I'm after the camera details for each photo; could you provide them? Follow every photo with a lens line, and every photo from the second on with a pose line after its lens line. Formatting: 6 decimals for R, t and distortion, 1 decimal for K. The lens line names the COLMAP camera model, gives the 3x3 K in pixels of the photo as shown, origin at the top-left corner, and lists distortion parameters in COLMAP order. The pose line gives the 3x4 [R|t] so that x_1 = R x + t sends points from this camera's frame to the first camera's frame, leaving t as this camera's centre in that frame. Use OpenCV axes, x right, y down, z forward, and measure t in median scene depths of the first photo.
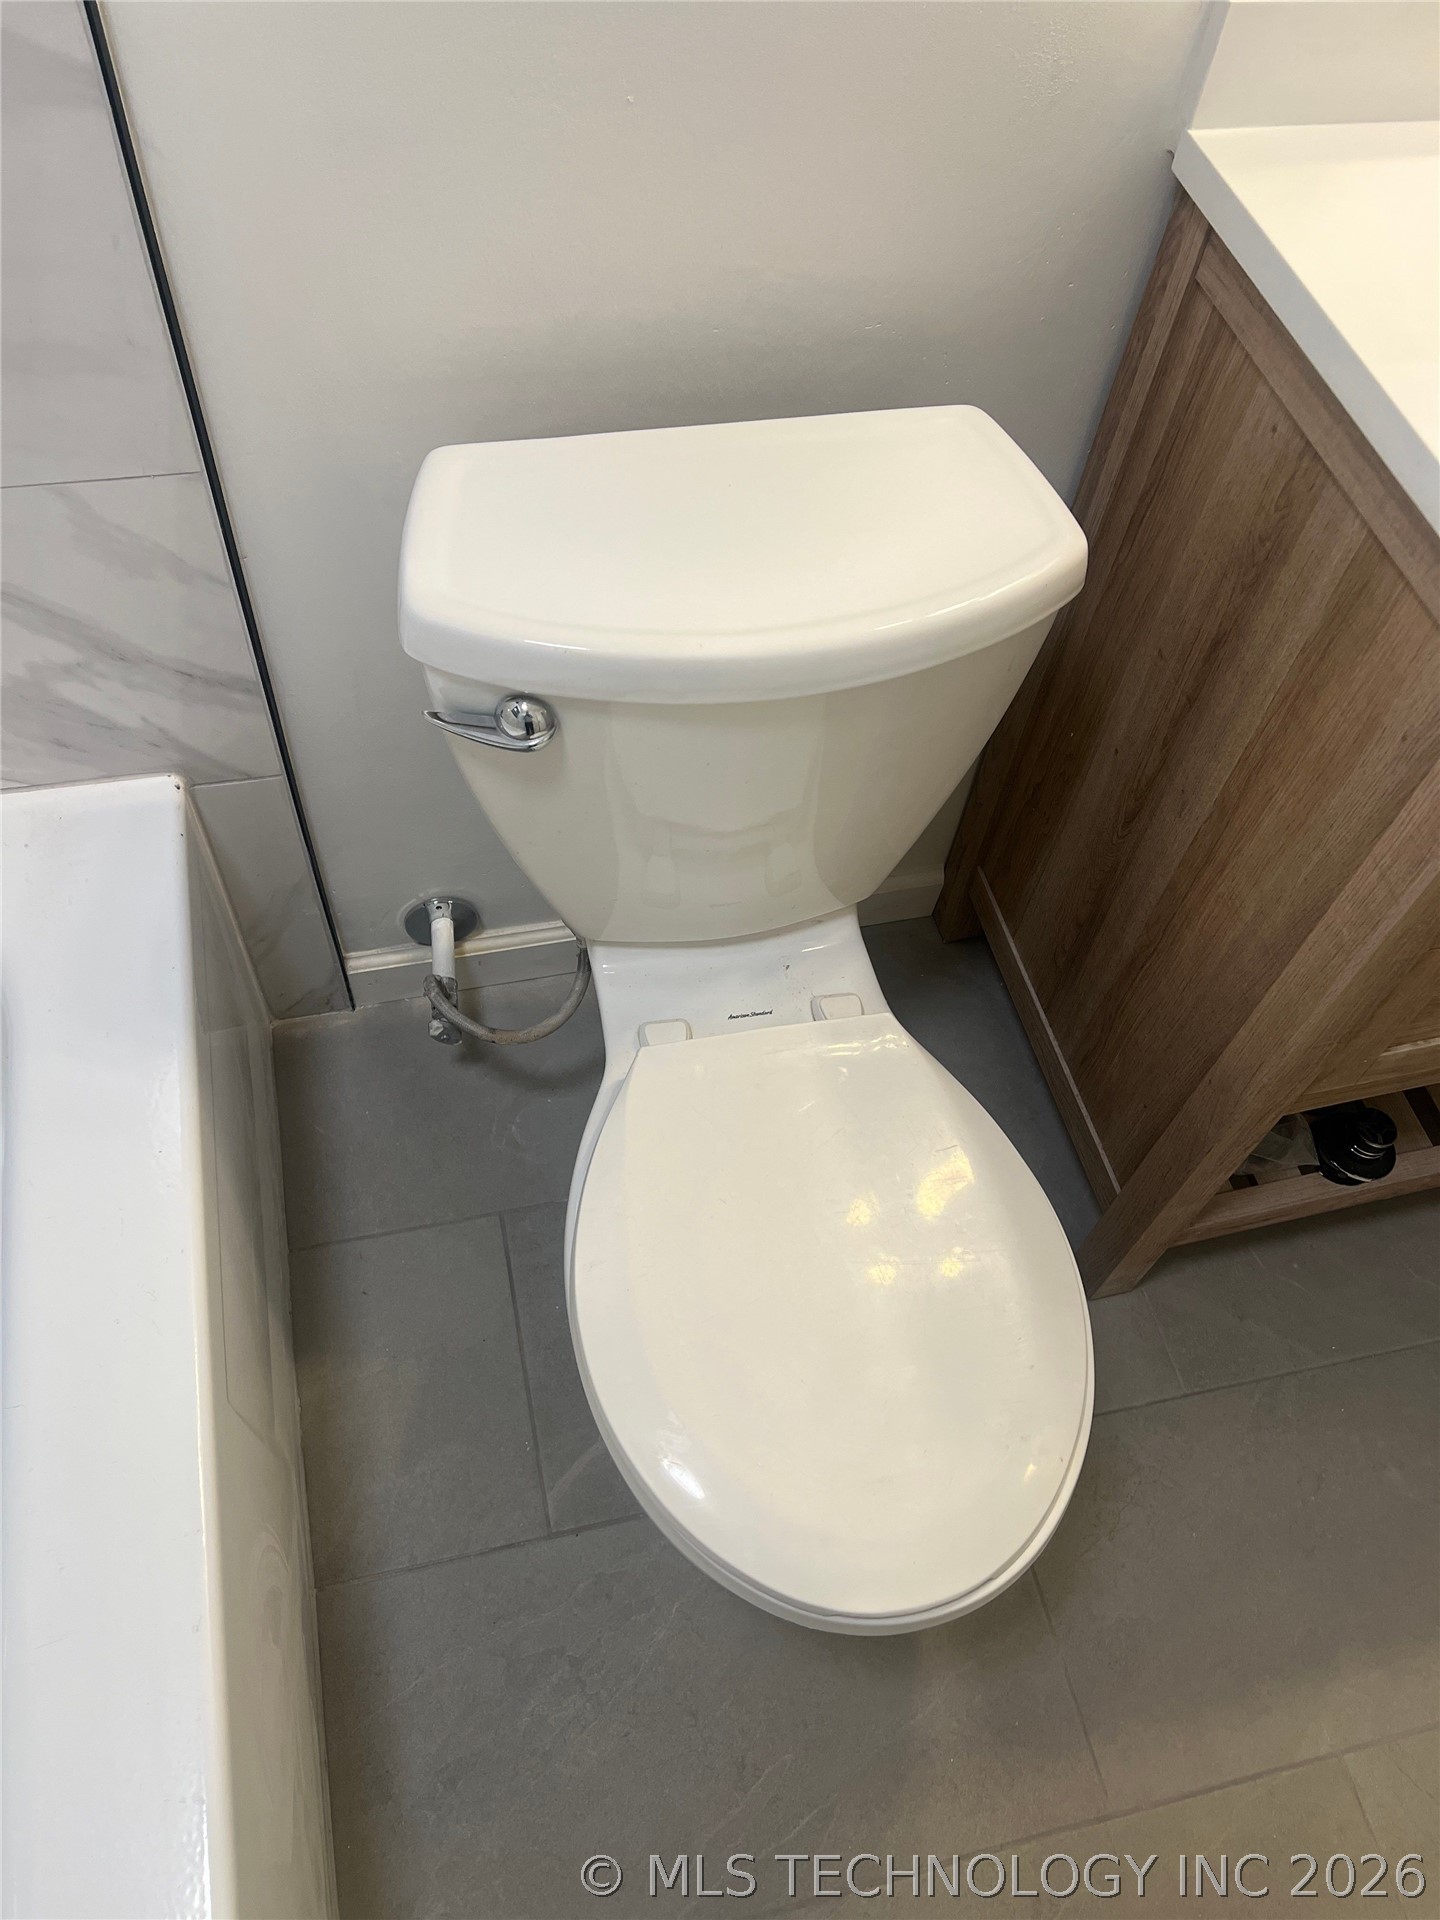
lens RADIAL K [[1462.7, 0, 714.7], [0, 1462.7, 951.3], [0, 0, 1]] dist [0.058924, -0.059019]
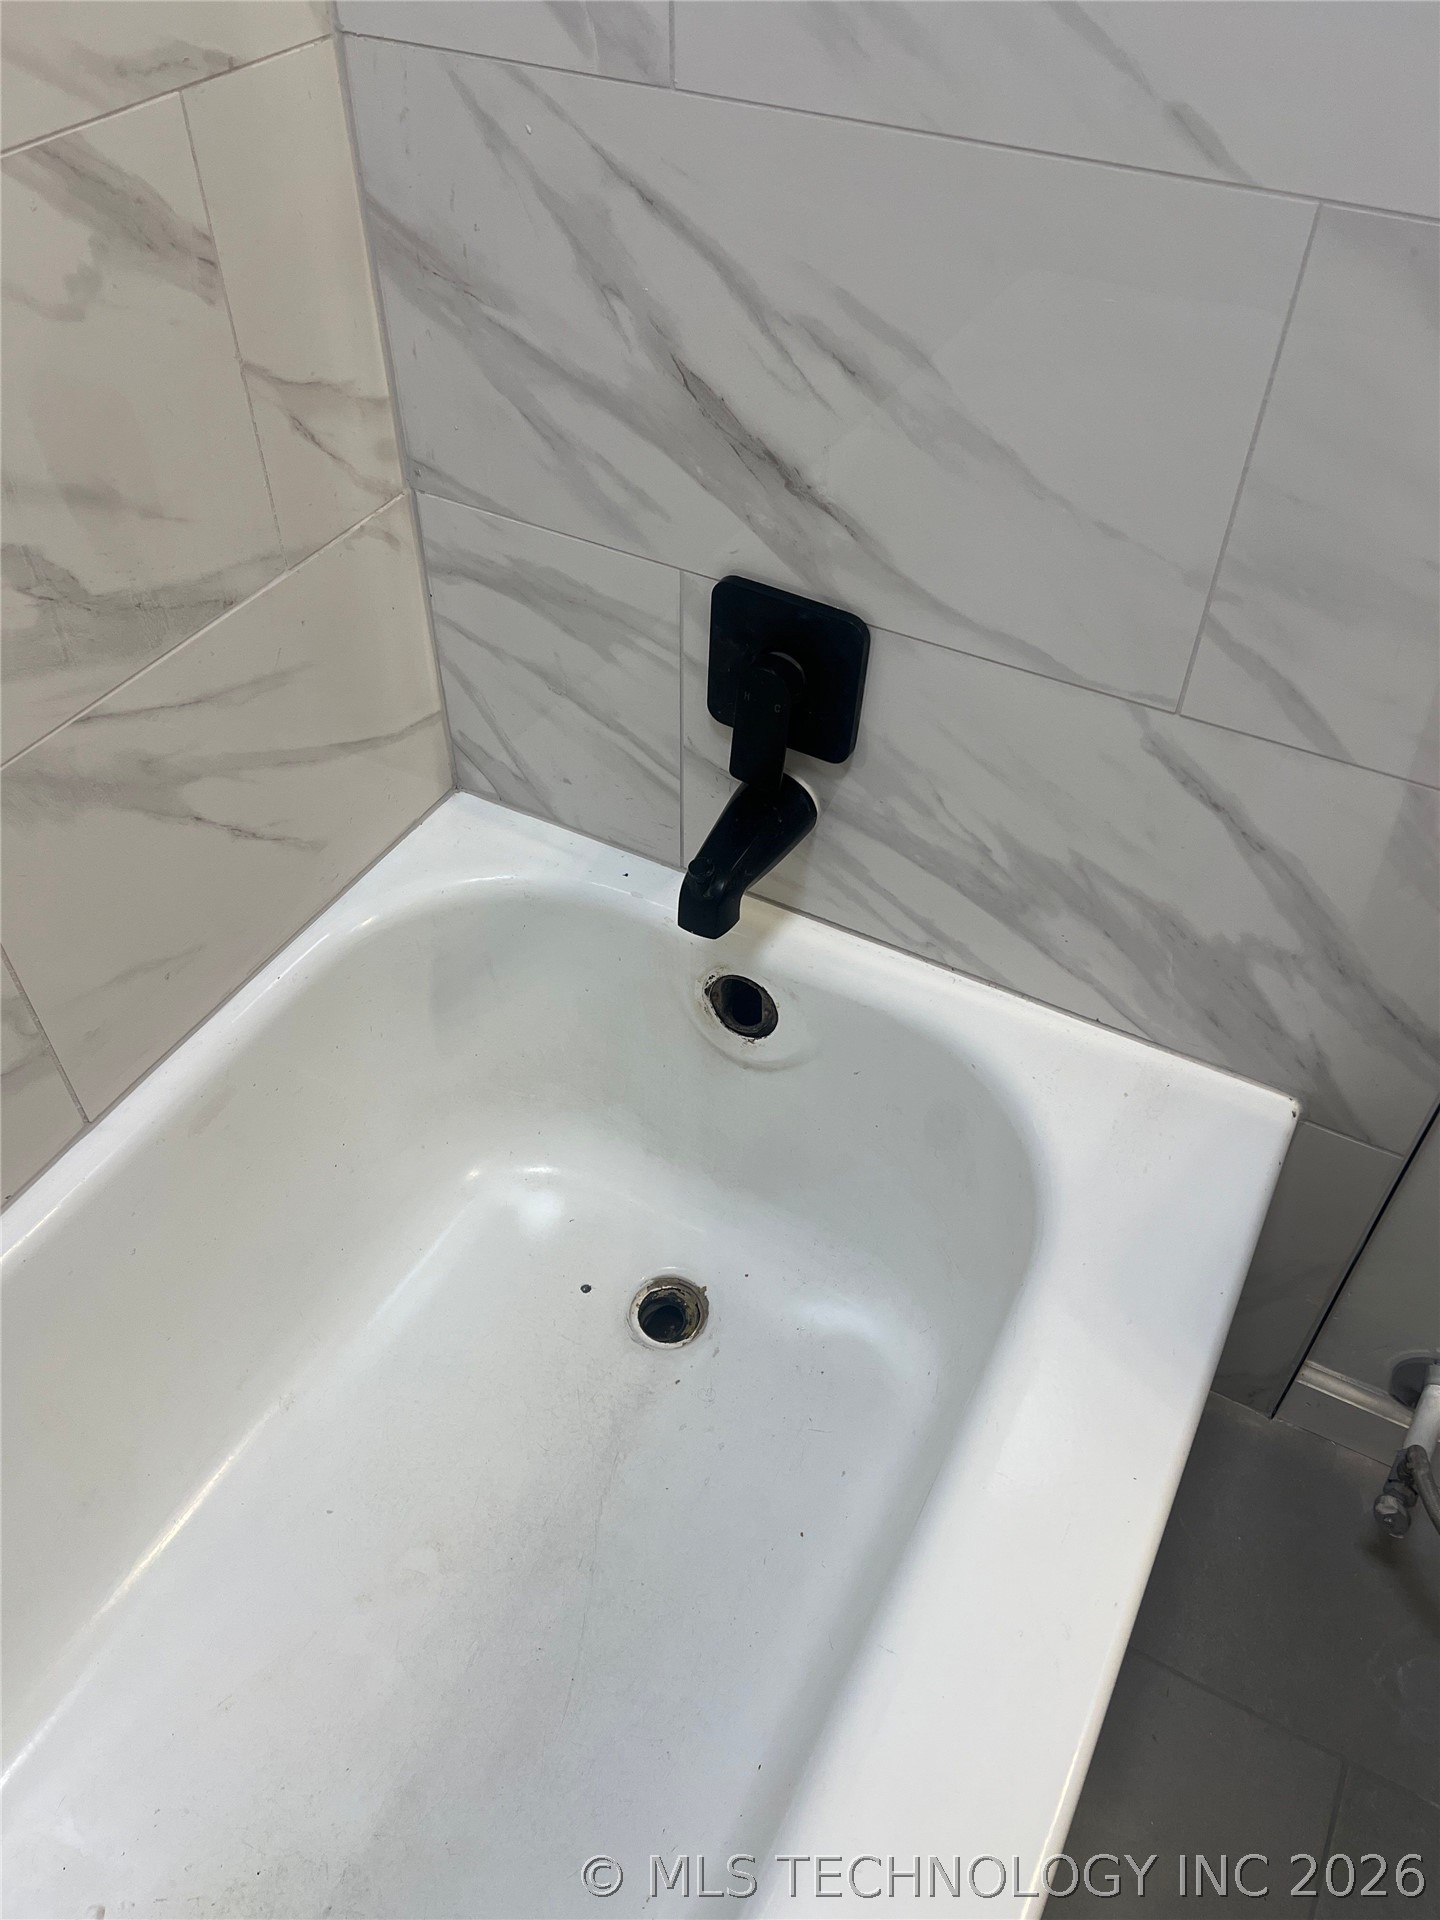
lens RADIAL K [[1462.7, 0, 721.3], [0, 1462.7, 974.6], [0, 0, 1]] dist [0.058924, -0.059019]
pose [[0.754086, 0.422277, -0.503027, -0.218411], [-0.520113, 0.851637, -0.064776, 0.056798], [0.401043, 0.310477, 0.861840, 0.065129]]
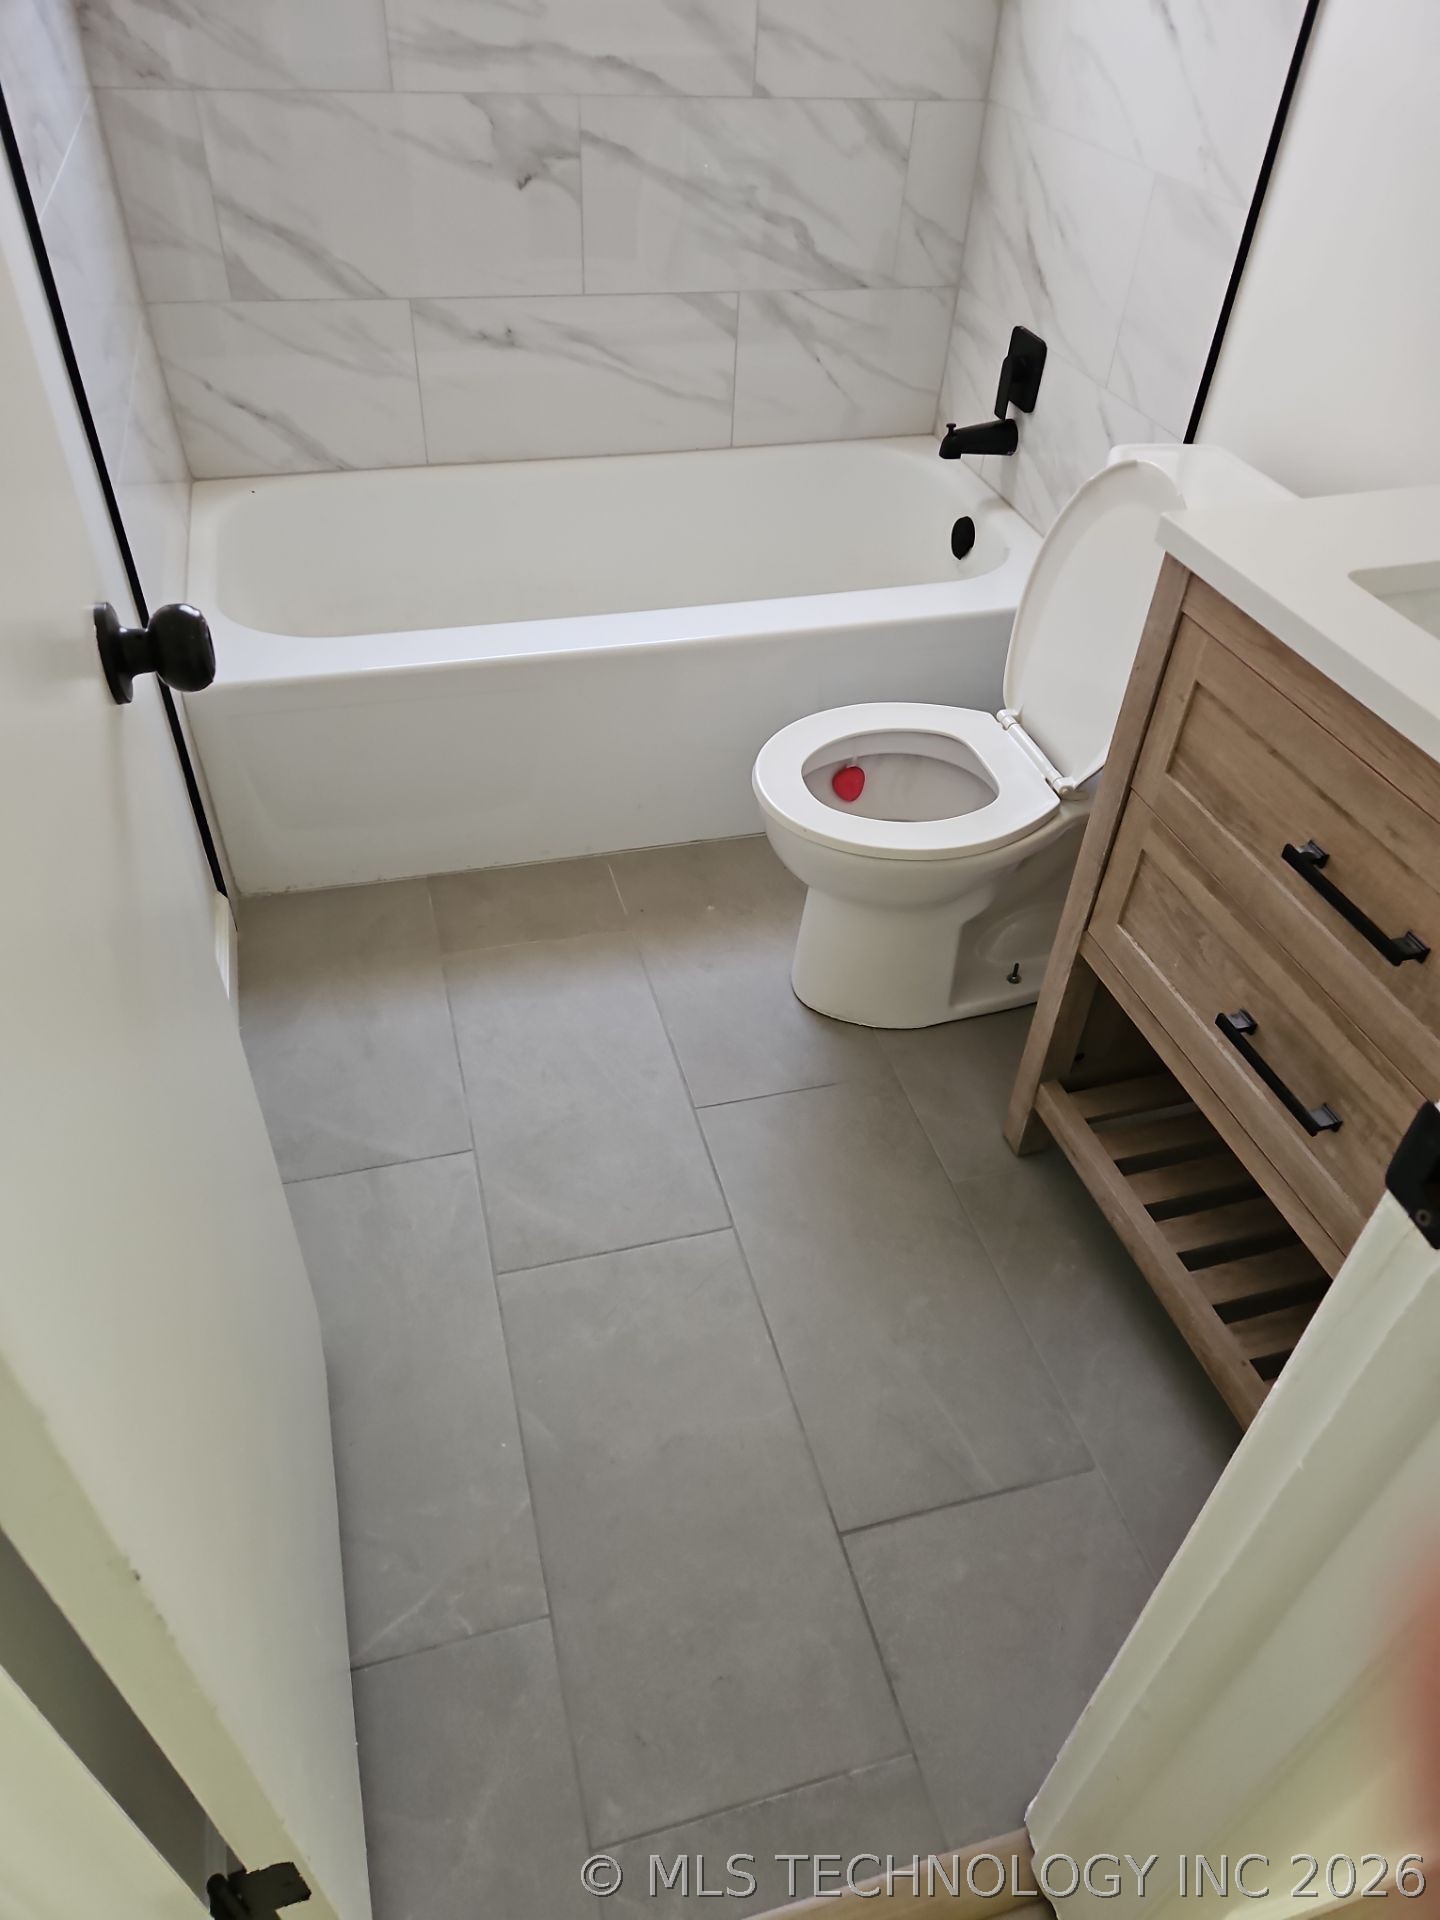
lens RADIAL K [[1315.7, 0, 728.6], [0, 1315.7, 958.4], [0, 0, 1]] dist [0.058711, -0.025907]
pose [[0.057780, 0.599211, -0.798503, 1.389795], [-0.854021, 0.443893, 0.271308, 0.051704], [0.517020, 0.666262, 0.537387, 0.069778]]
